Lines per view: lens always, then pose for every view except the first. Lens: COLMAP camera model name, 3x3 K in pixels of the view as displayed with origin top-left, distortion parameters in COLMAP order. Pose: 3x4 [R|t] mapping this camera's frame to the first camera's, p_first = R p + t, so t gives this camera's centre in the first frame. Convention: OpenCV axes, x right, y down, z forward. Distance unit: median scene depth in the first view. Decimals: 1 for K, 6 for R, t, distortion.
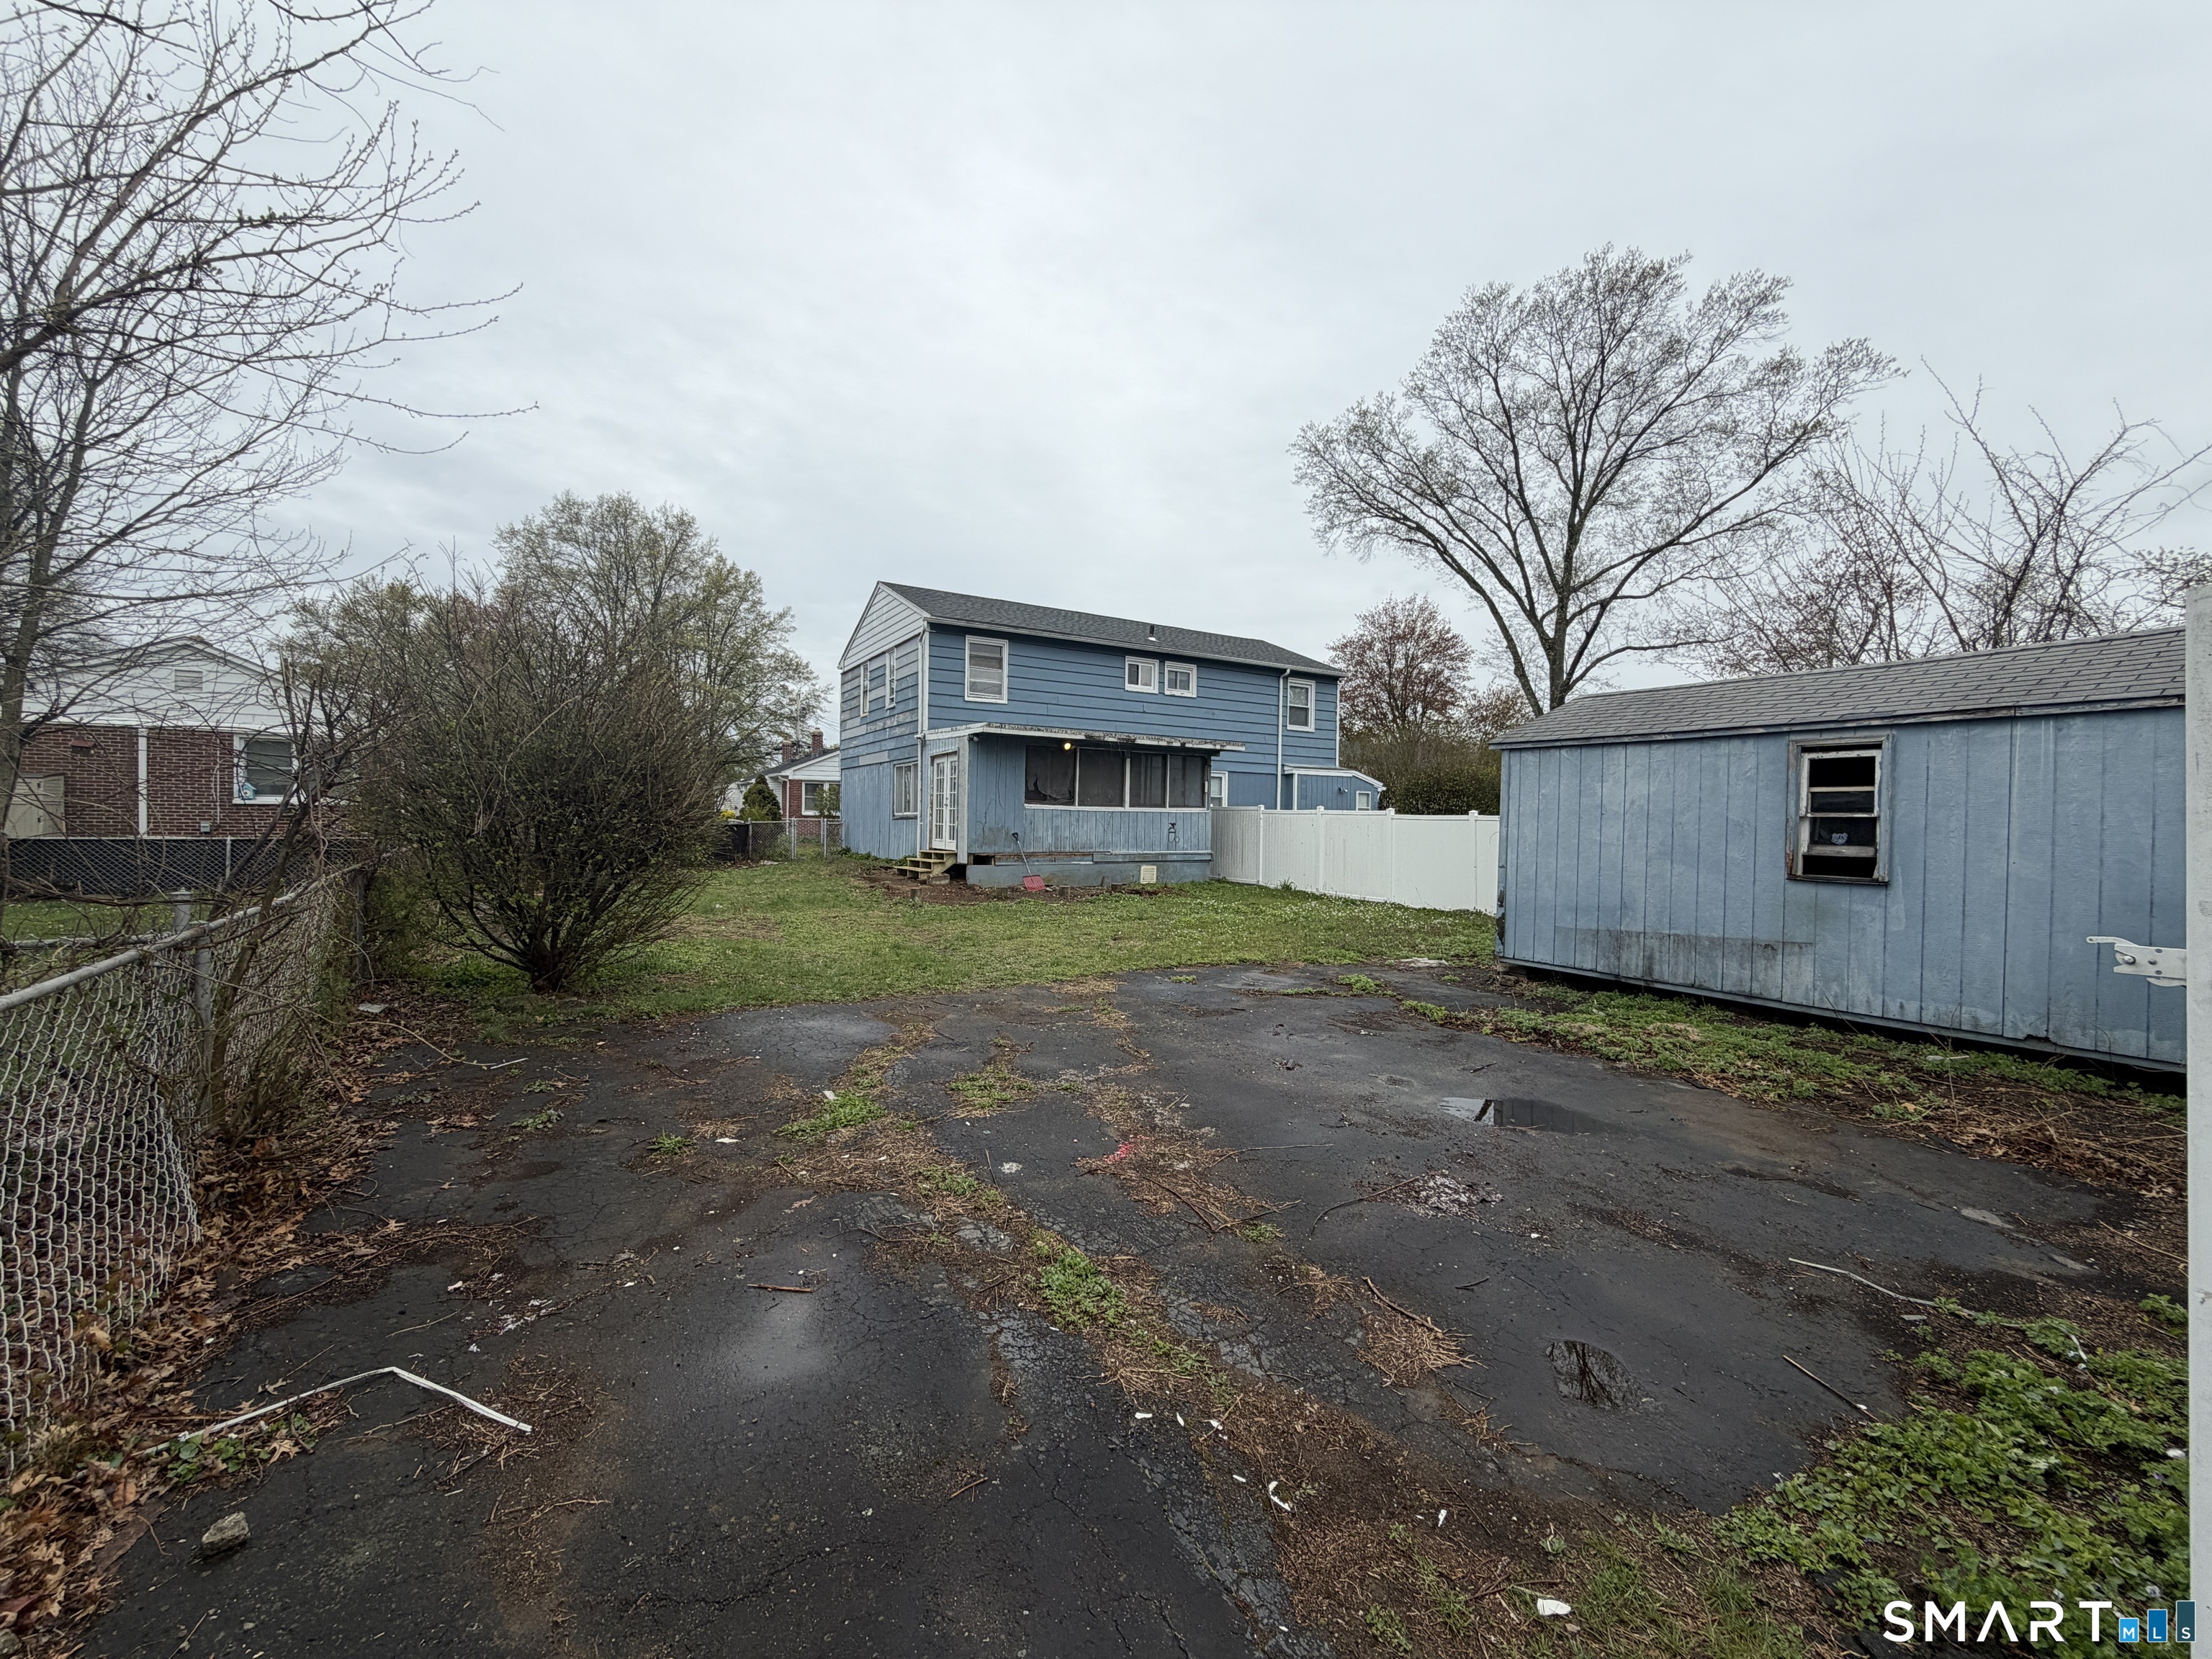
lens RADIAL K [[885.4, 0, 1099.2], [0, 885.4, 830.6], [0, 0, 1]] dist [-0.001104, -0.000085]
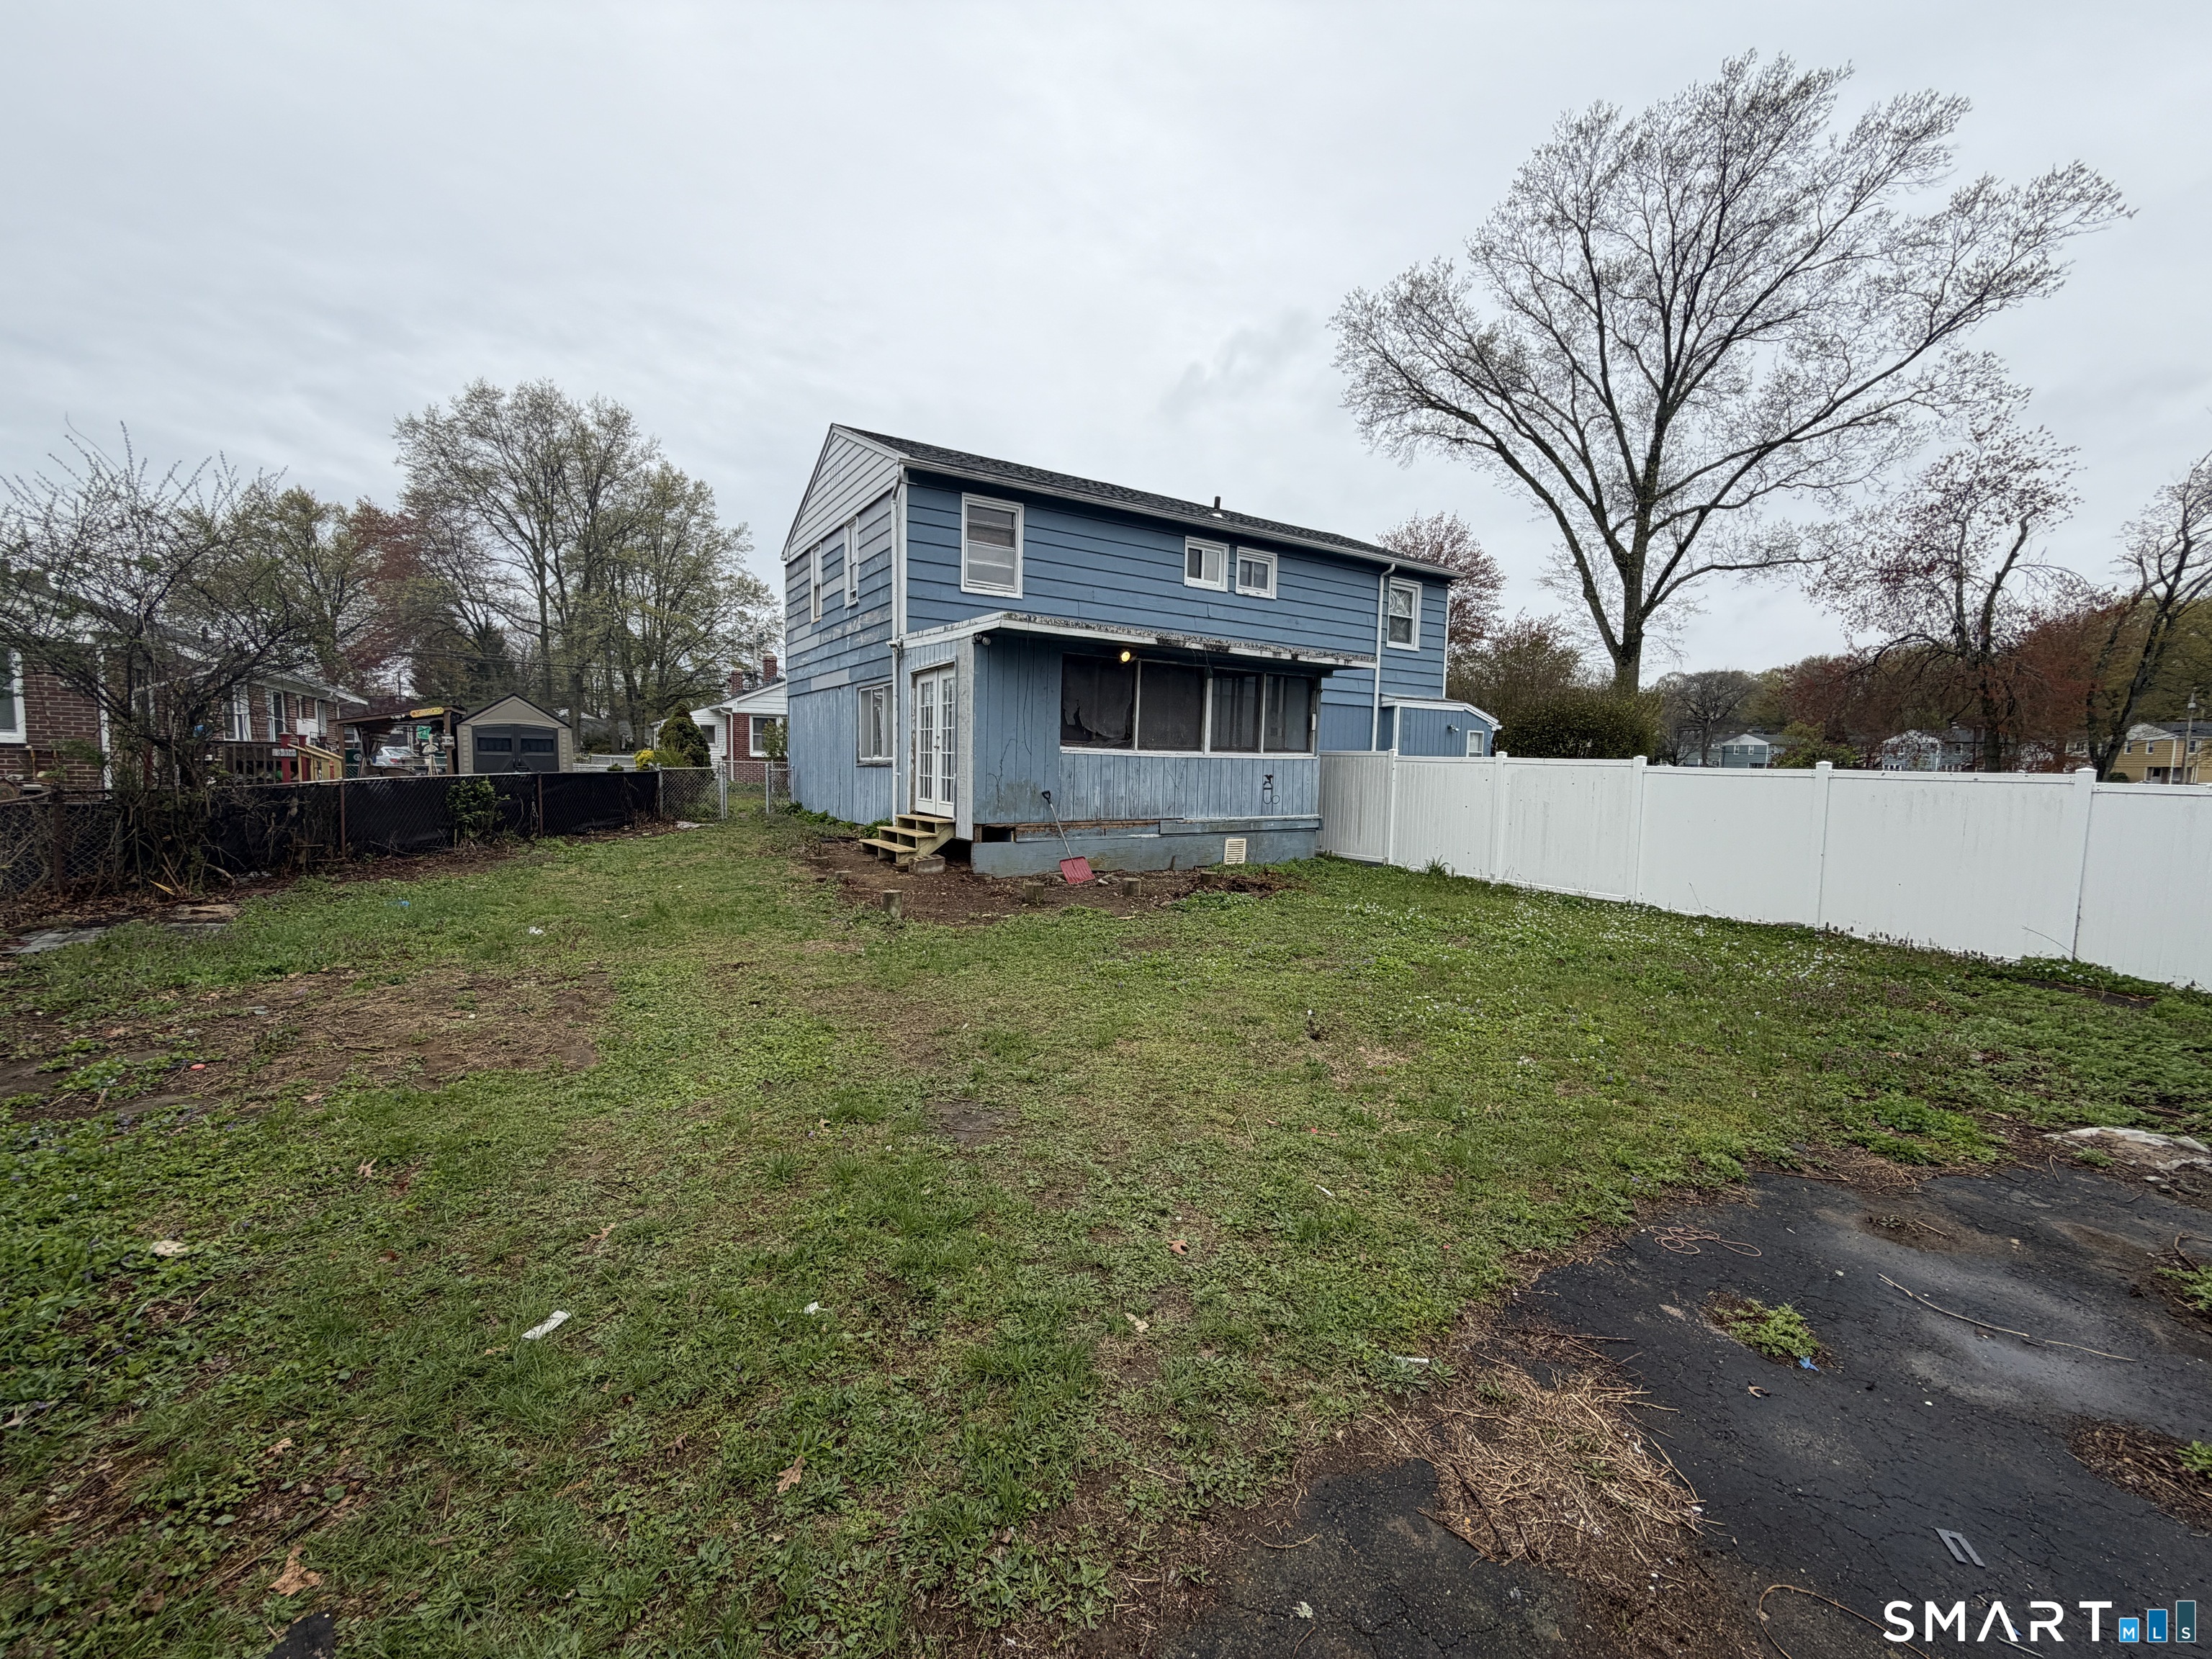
lens RADIAL K [[895.8, 0, 1106.0], [0, 895.8, 829.5], [0, 0, 1]] dist [-0.000169, -0.007213]
pose [[0.999479, 0.001329, 0.032263, -0.048986], [-0.003447, 0.997835, 0.065673, -0.008479], [-0.032106, -0.065750, 0.997319, 0.235040]]
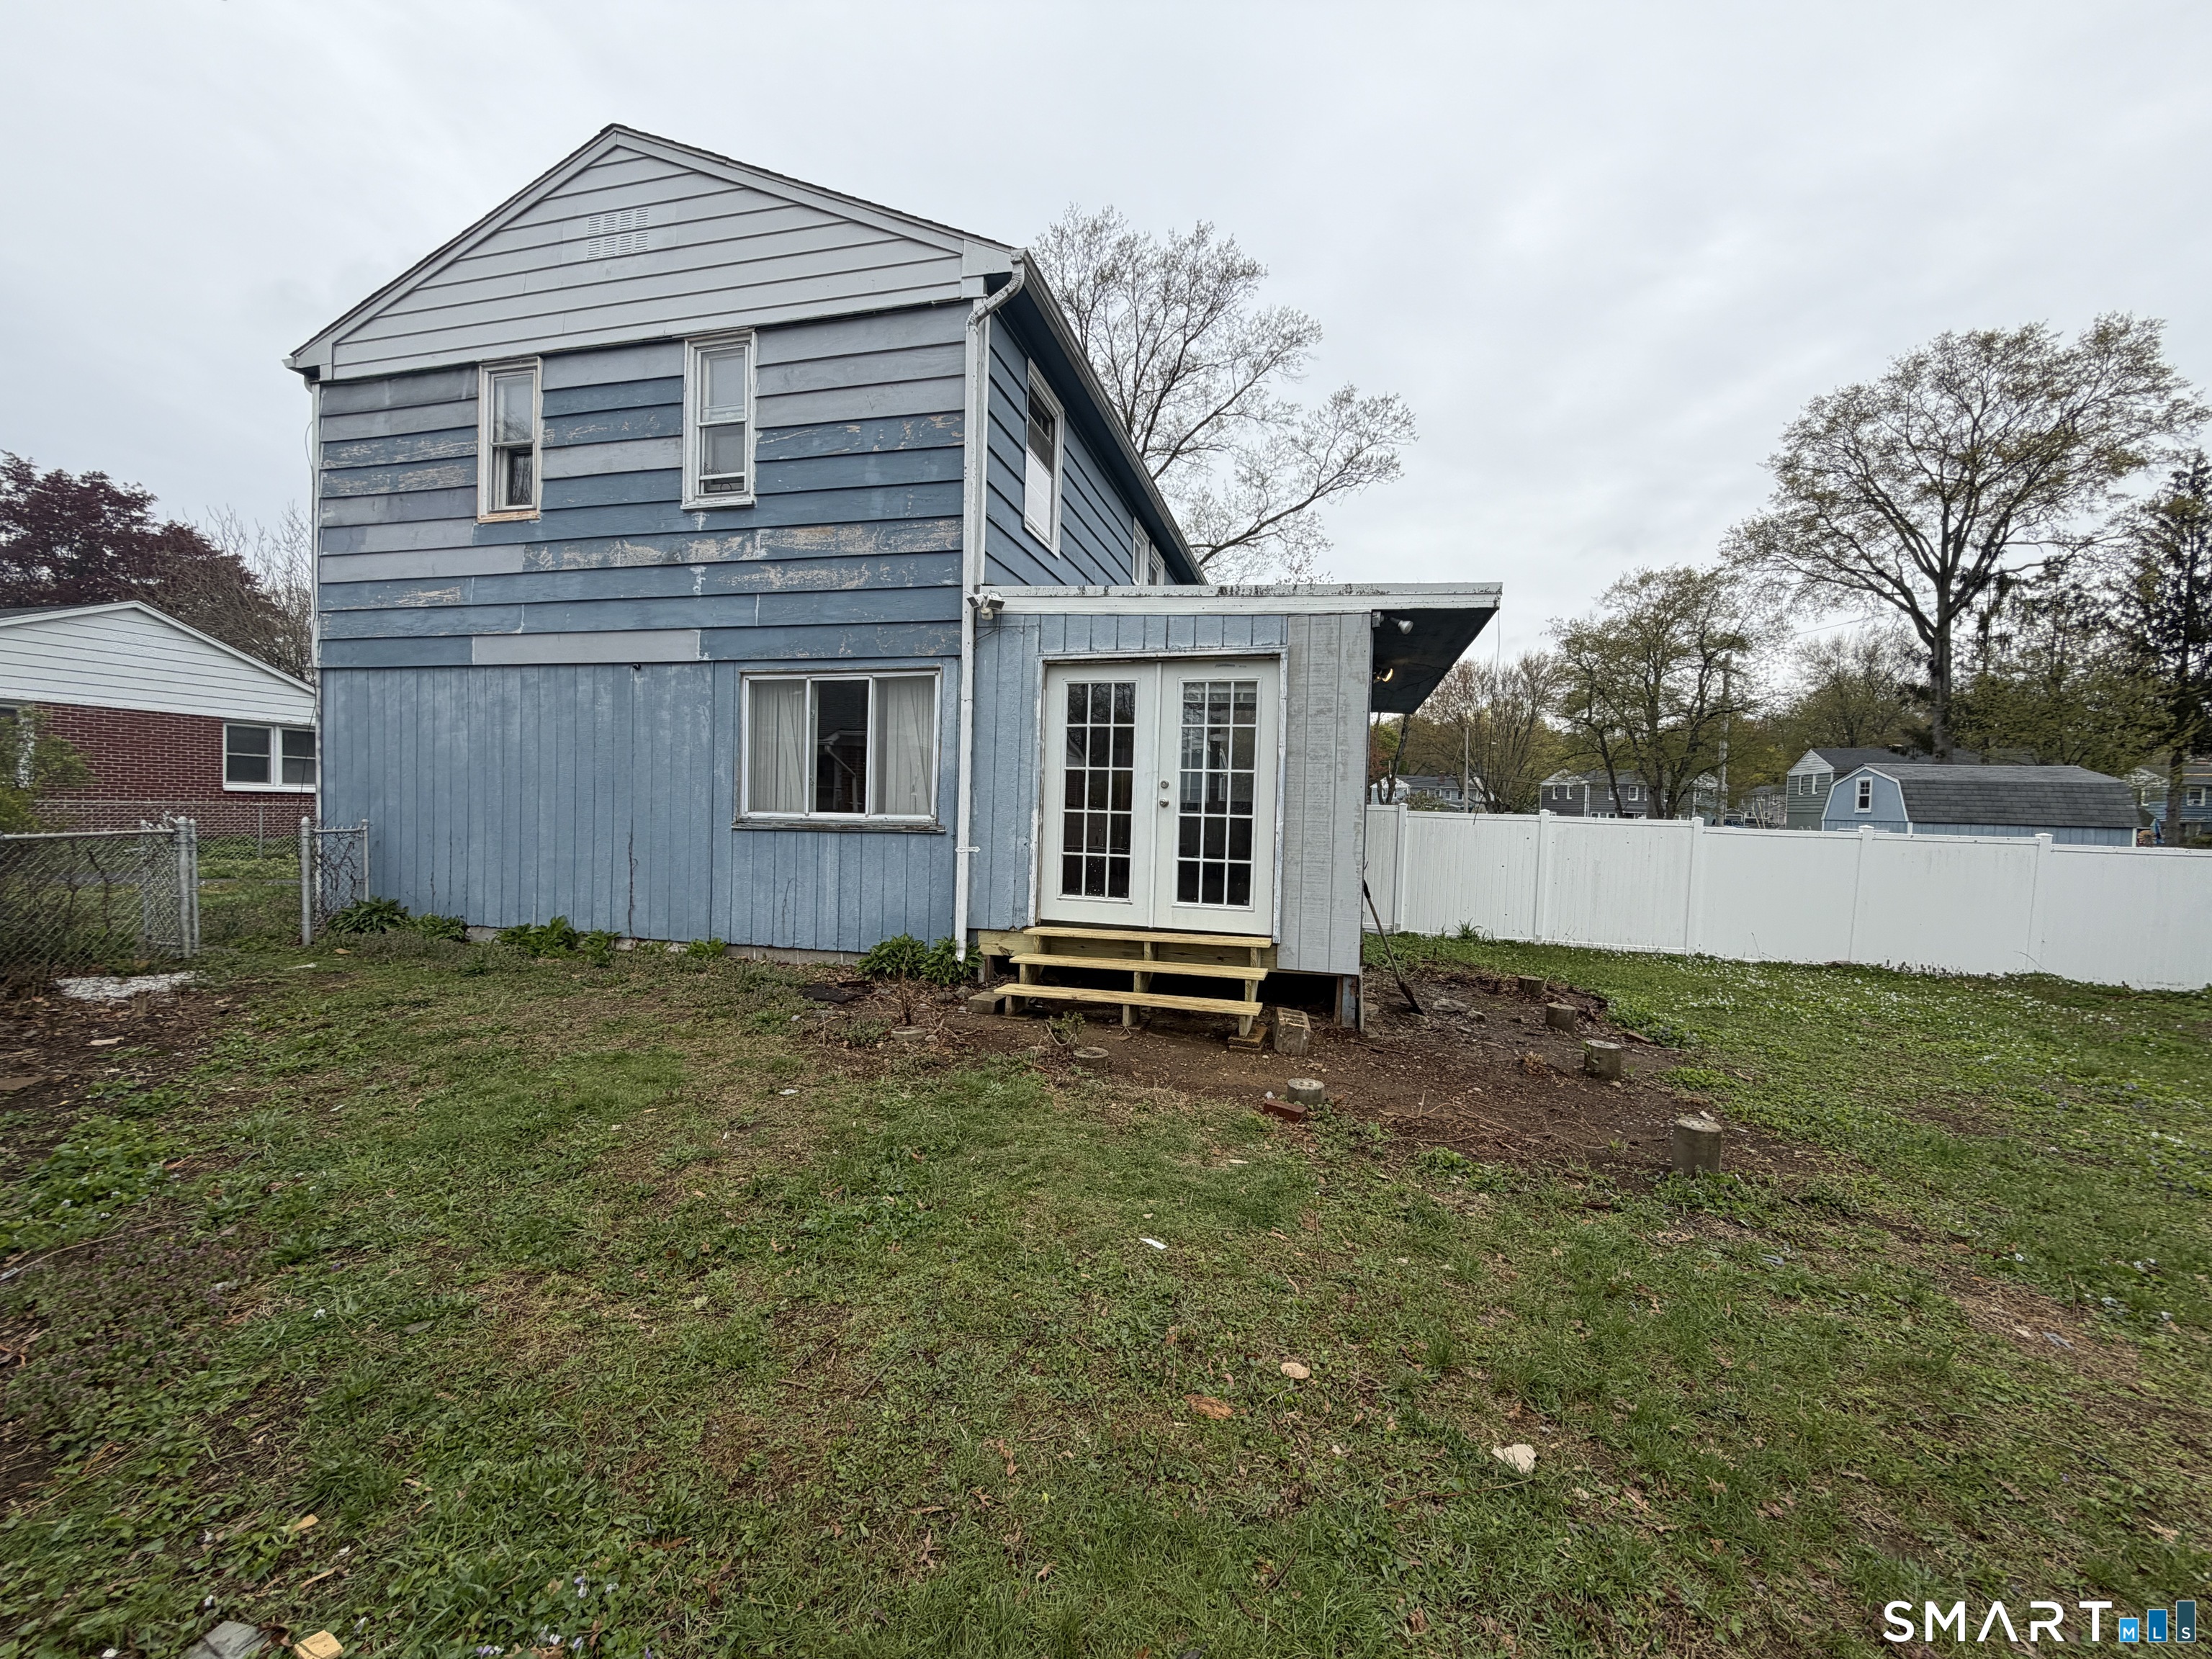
lens RADIAL K [[883.1, 0, 1104.8], [0, 883.1, 805.0], [0, 0, 1]] dist [0.020859, 0.000003]
pose [[0.714287, 0.001792, 0.699851, -0.312457], [-0.005438, 0.999981, 0.002990, -0.020756], [-0.699832, -0.005942, 0.714283, 0.546041]]
